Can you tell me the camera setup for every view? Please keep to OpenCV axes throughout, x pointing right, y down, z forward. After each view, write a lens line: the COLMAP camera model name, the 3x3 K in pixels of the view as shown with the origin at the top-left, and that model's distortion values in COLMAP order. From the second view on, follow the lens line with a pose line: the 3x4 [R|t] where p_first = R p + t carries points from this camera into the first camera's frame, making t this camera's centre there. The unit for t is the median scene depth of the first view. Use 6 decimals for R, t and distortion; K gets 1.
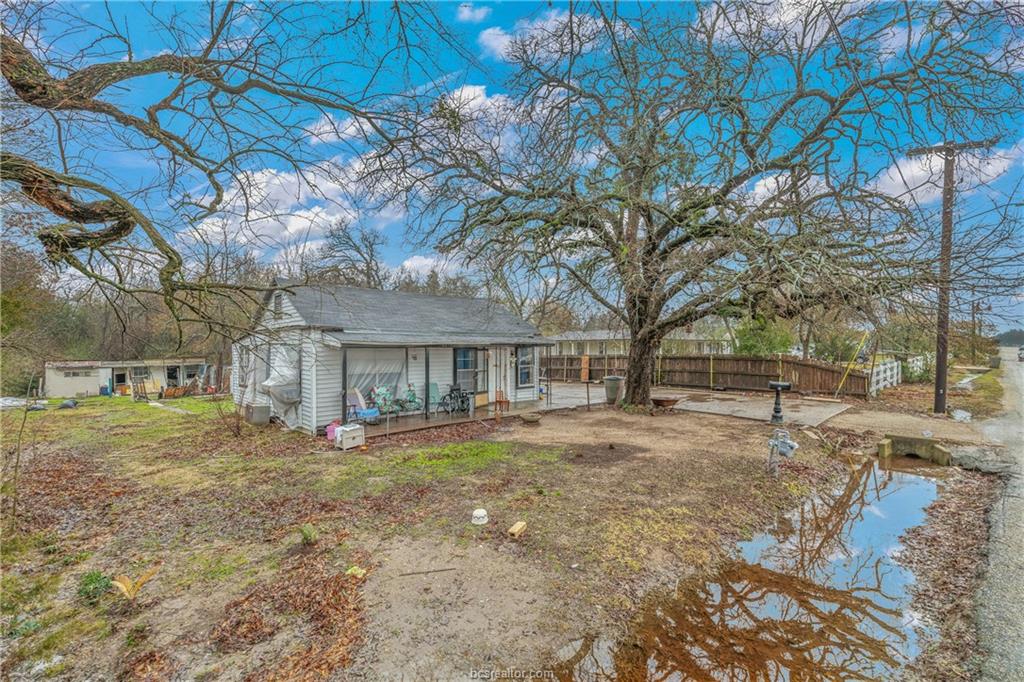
lens RADIAL K [[458.7, 0, 510.1], [0, 458.7, 344.7], [0, 0, 1]] dist [0.002978, 0.001285]
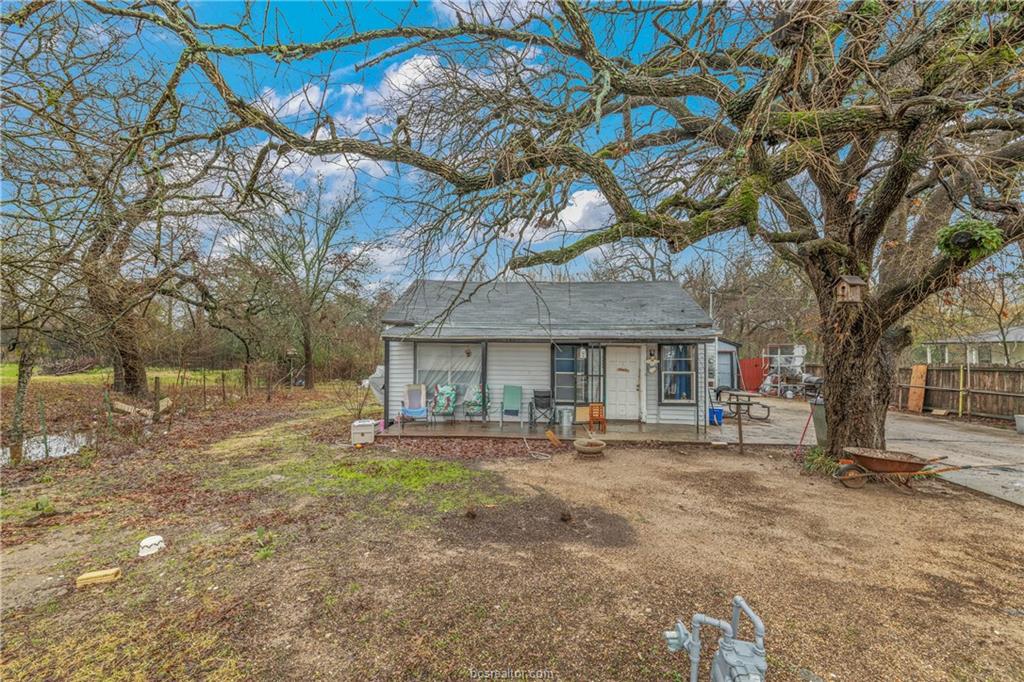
lens RADIAL K [[458.7, 0, 511.9], [0, 458.7, 339.8], [0, 0, 1]] dist [0.002978, 0.001285]
pose [[0.669397, -0.008893, -0.742851, 0.405962], [-0.008625, 0.999768, -0.019741, 0.015050], [0.742854, 0.019621, 0.669165, 0.403168]]
